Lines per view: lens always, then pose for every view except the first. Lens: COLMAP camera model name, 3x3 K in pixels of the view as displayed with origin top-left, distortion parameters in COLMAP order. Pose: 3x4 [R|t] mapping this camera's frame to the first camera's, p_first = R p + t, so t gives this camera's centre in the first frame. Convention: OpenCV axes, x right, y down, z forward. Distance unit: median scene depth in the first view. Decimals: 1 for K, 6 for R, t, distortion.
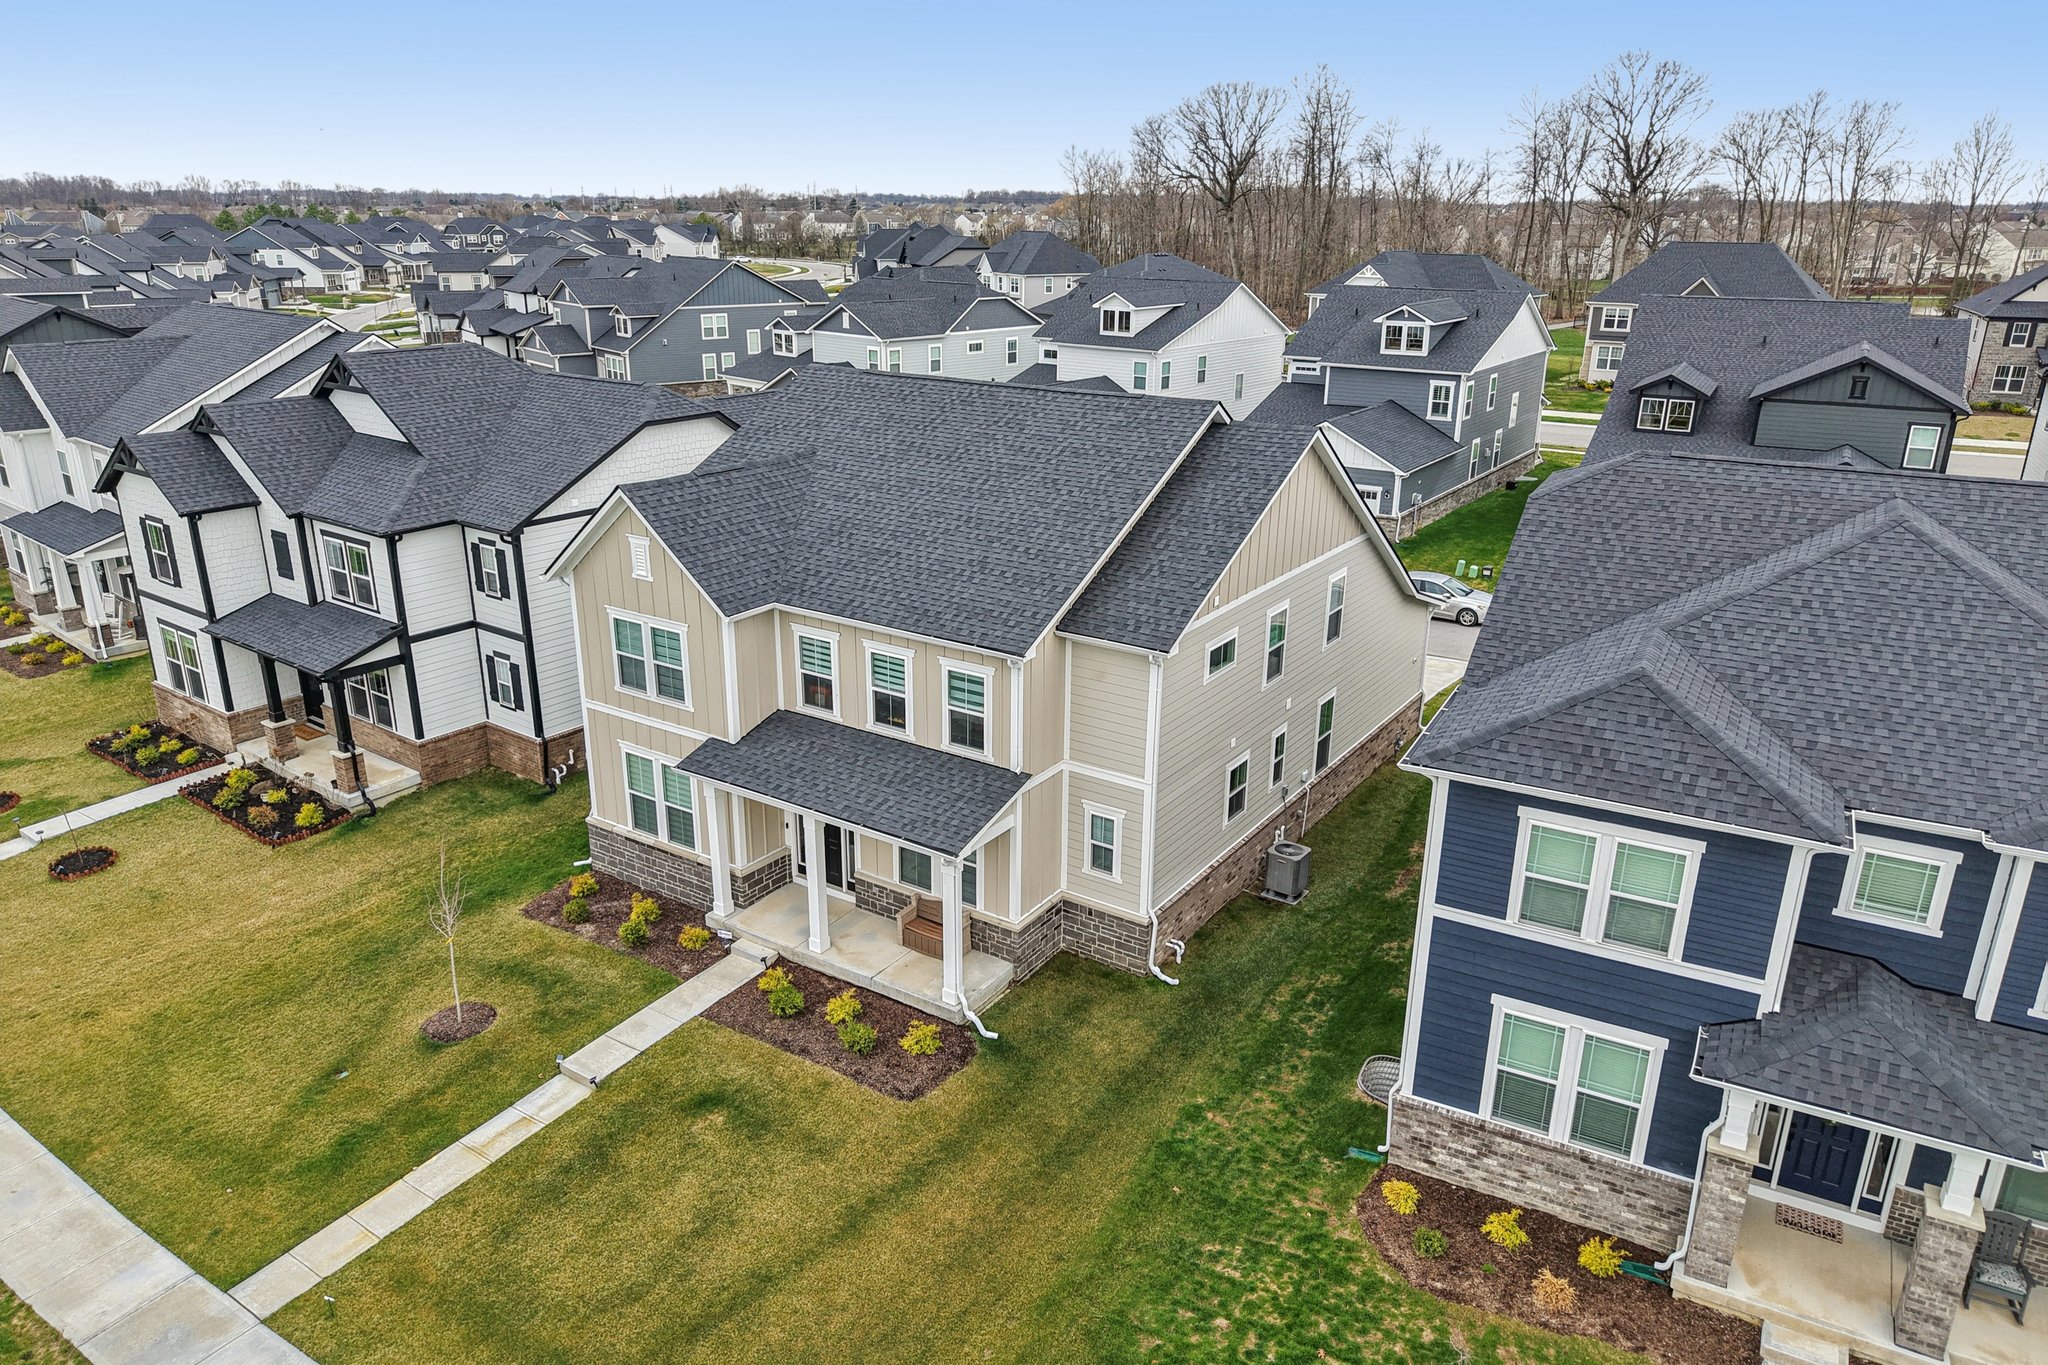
lens RADIAL K [[1373.9, 0, 1044.5], [0, 1373.9, 696.1], [0, 0, 1]] dist [0.037682, -0.043657]
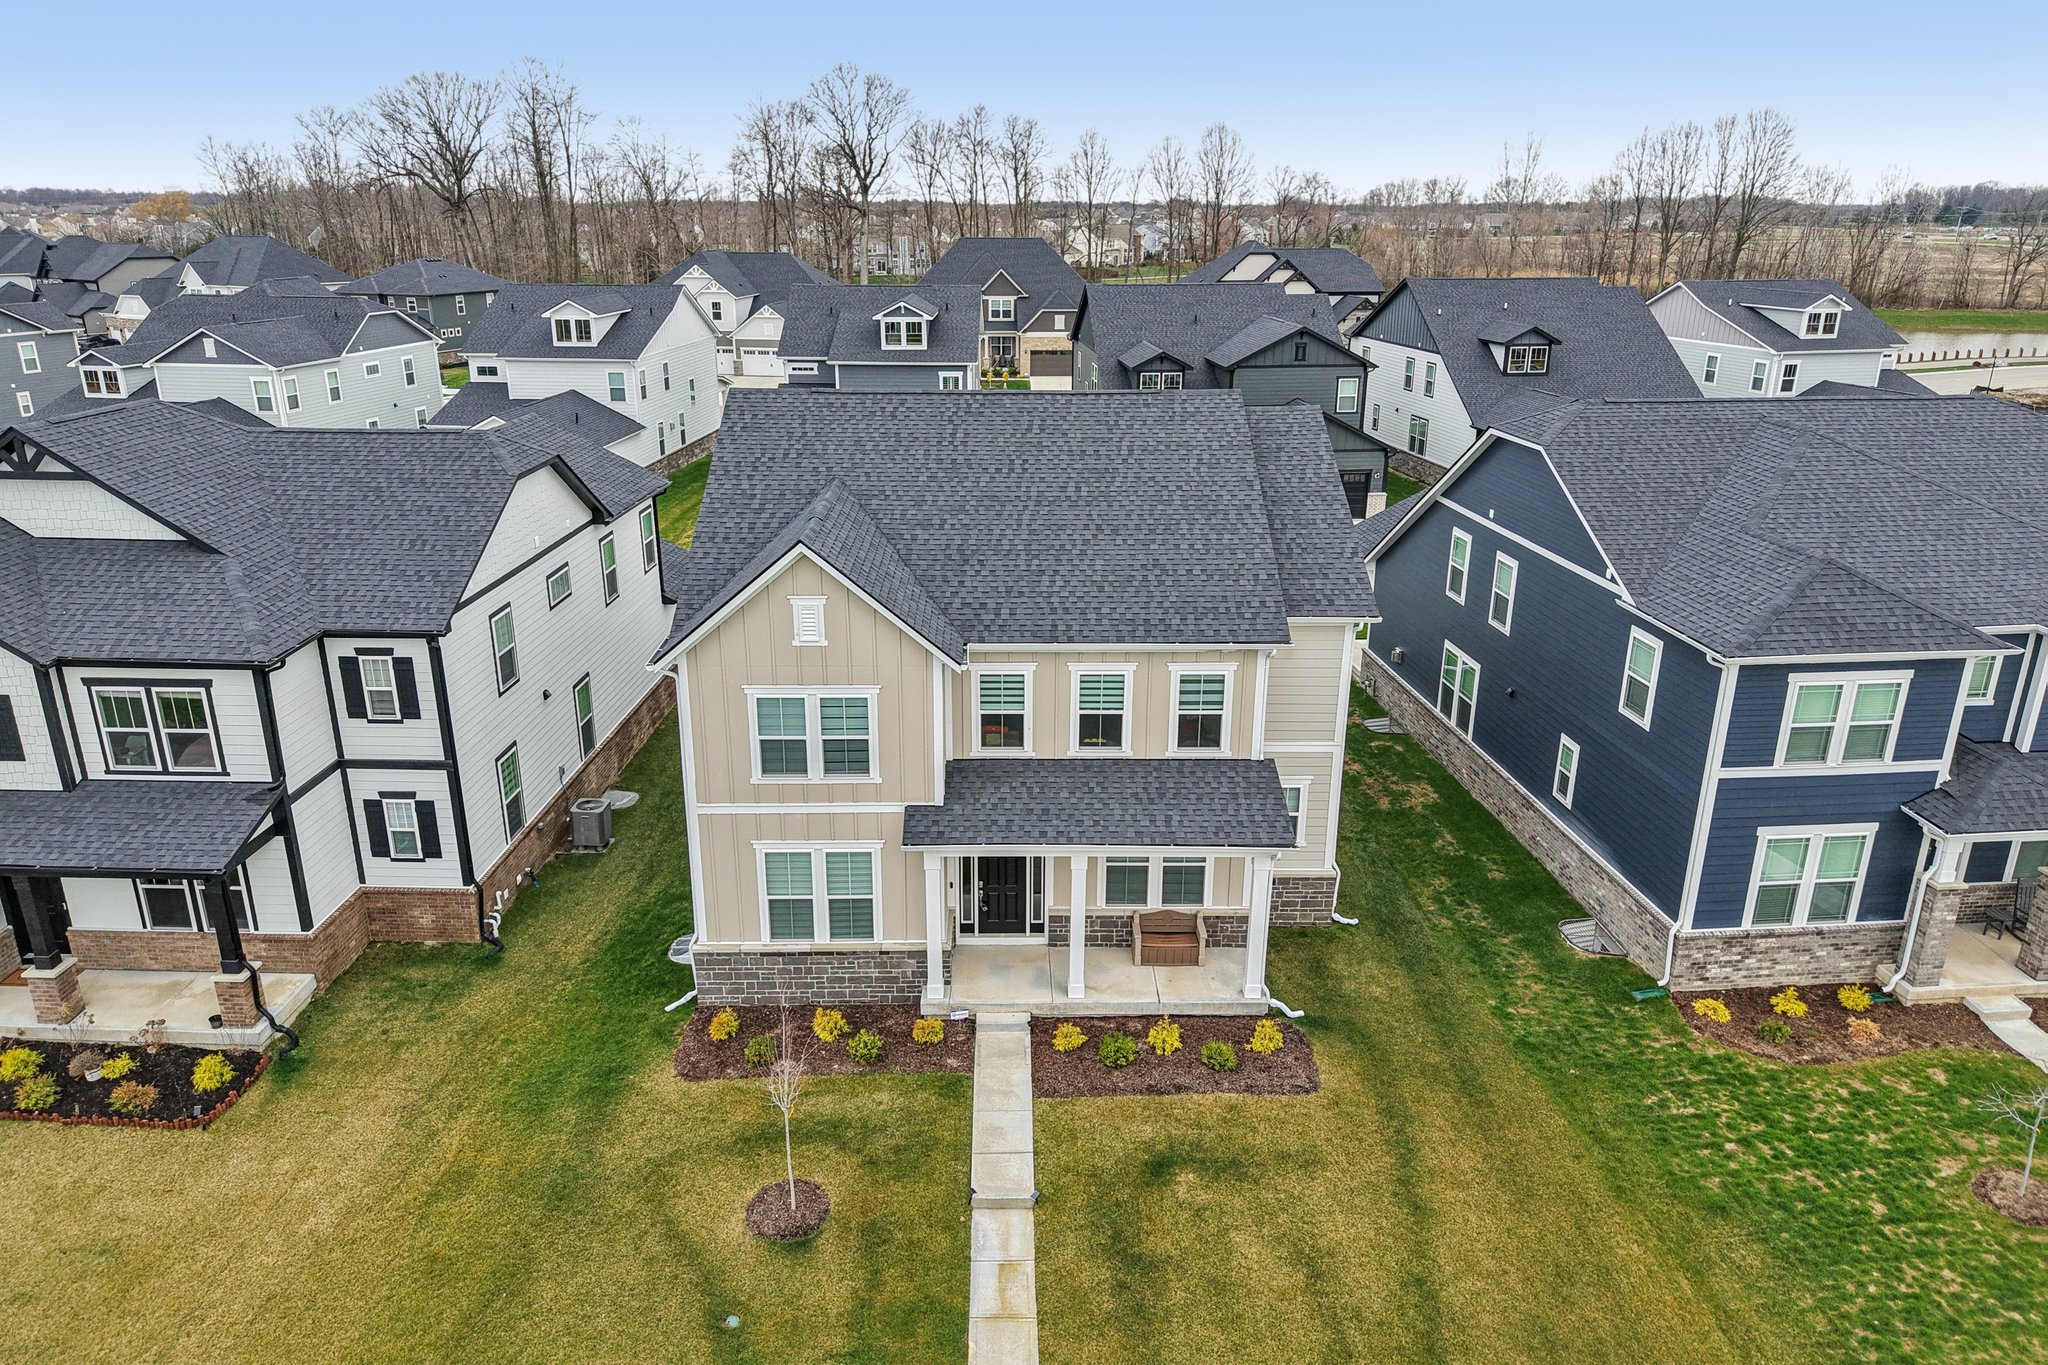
lens RADIAL K [[1366.7, 0, 1049.5], [0, 1366.7, 680.2], [0, 0, 1]] dist [0.029099, -0.035252]
pose [[0.824037, -0.188917, 0.534110, -0.637802], [0.192946, 0.979988, 0.048945, -0.077315], [-0.532668, 0.062722, 0.843997, 0.203014]]
